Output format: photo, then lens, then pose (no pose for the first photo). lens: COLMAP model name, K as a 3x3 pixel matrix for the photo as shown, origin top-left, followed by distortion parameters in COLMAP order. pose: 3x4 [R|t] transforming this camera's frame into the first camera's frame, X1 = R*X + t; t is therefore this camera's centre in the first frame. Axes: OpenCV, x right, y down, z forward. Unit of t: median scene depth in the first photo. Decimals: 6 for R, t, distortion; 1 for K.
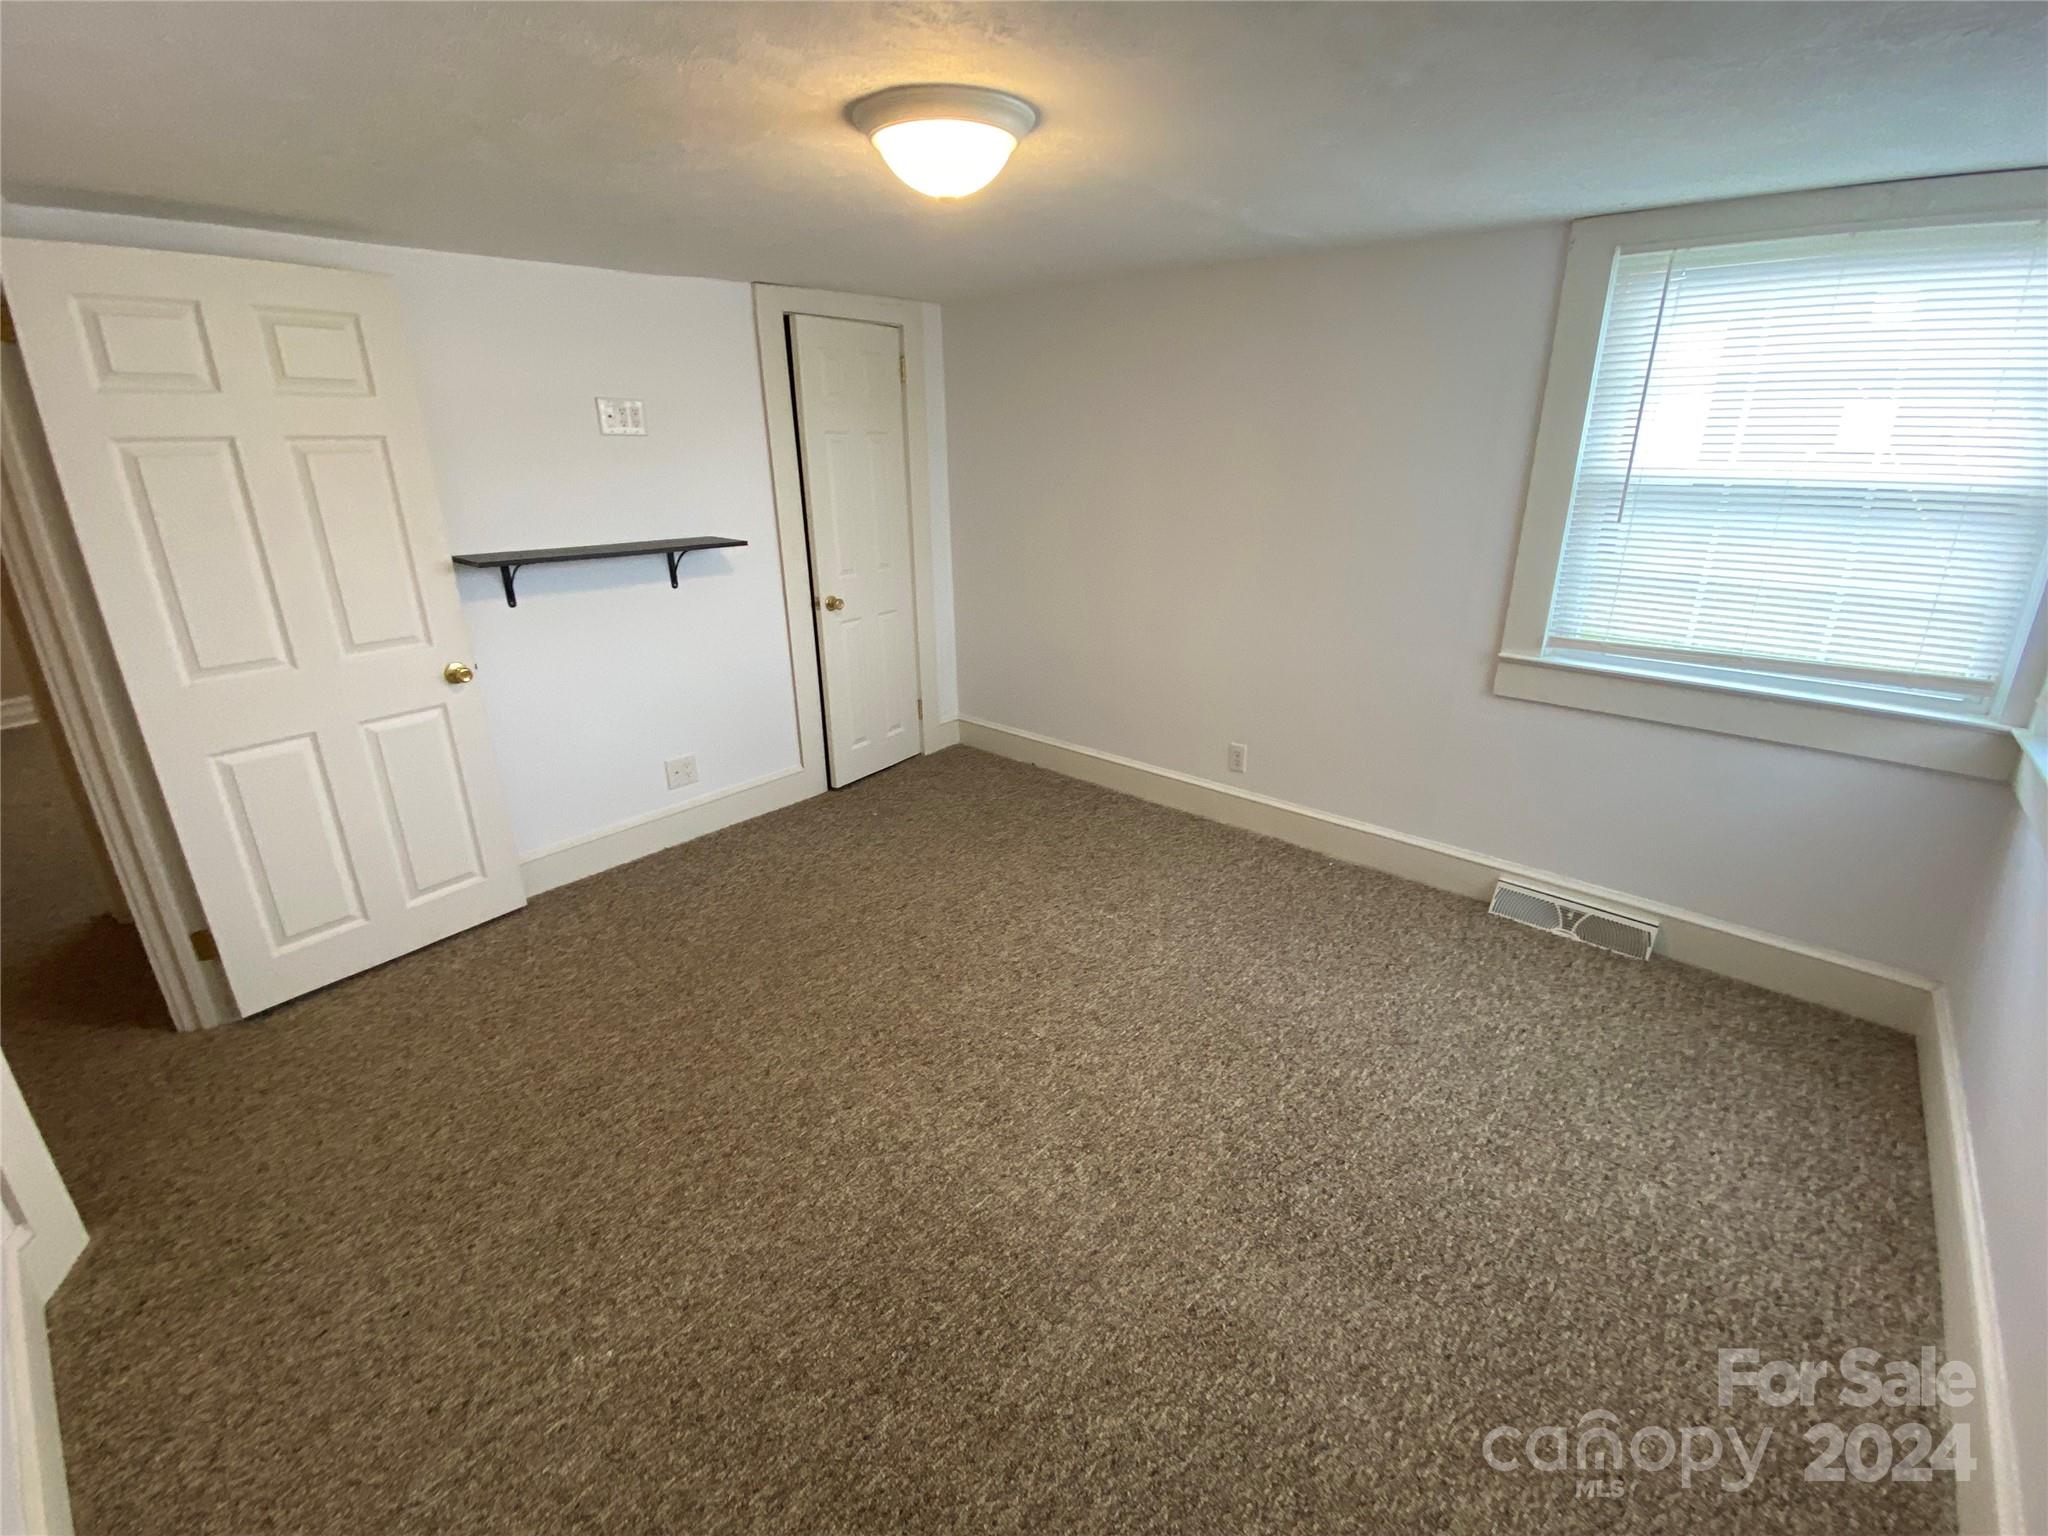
lens RADIAL K [[895.3, 0, 1024.0], [0, 895.3, 768.0], [0, 0, 1]] dist [0.026338, -0.026179]
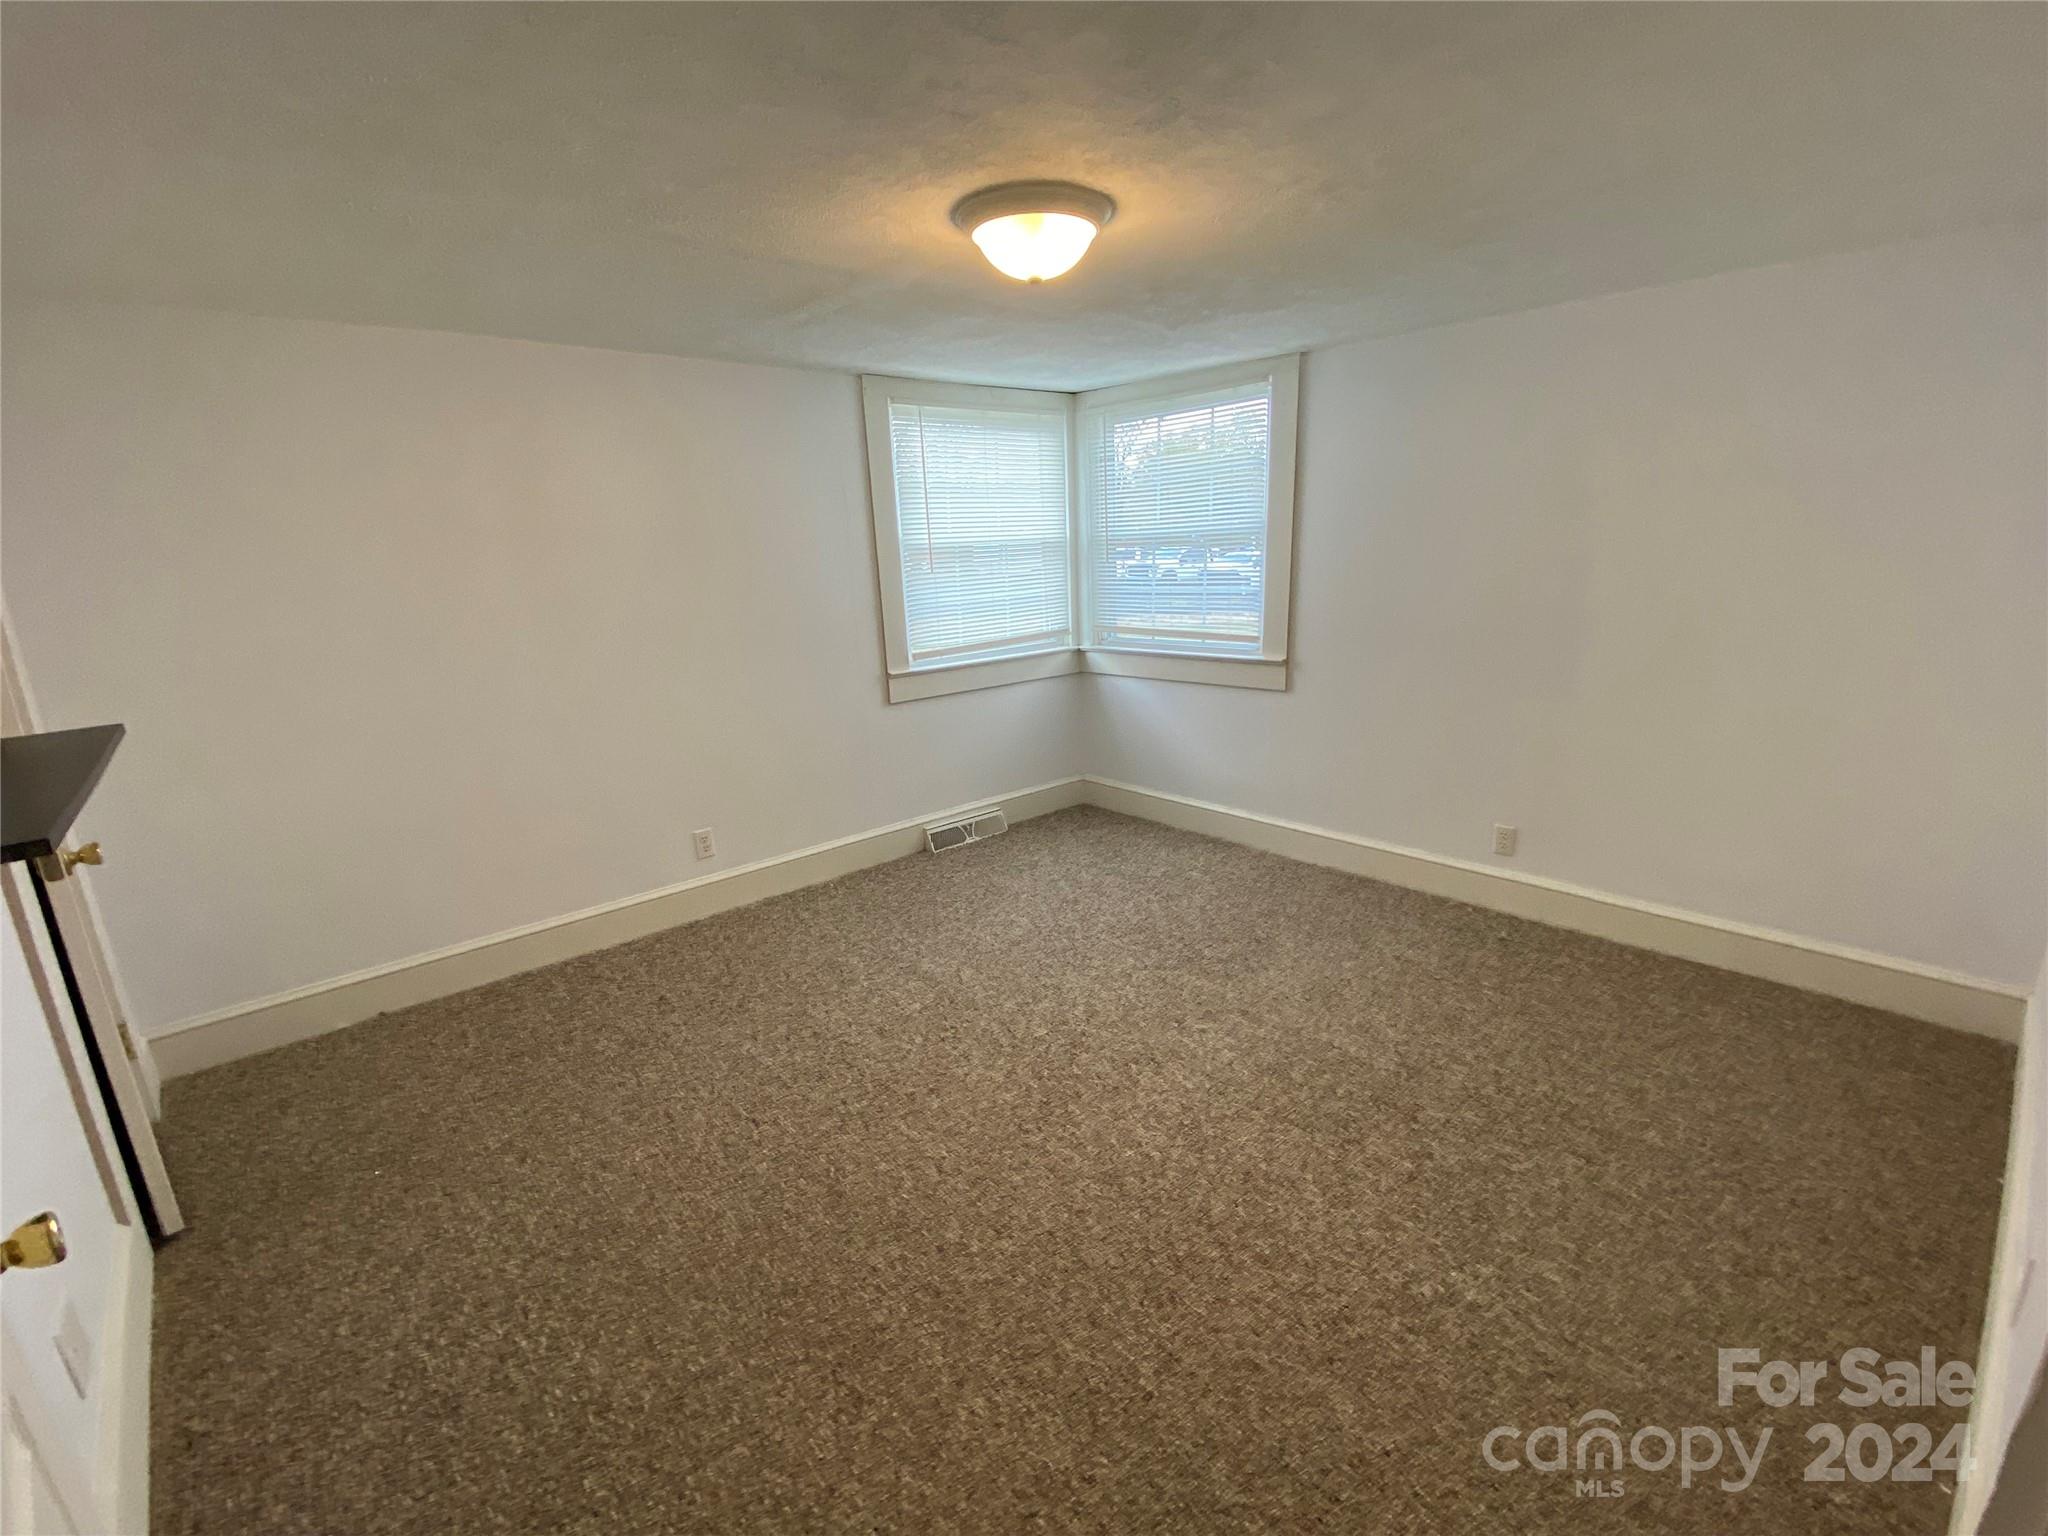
lens RADIAL K [[889.3, 0, 1014.8], [0, 889.3, 772.6], [0, 0, 1]] dist [0.059680, -0.043481]
pose [[0.120190, -0.252219, 0.960177, -0.852800], [0.378466, 0.905788, 0.190558, -0.187883], [-0.917779, 0.340491, 0.204323, 0.630798]]
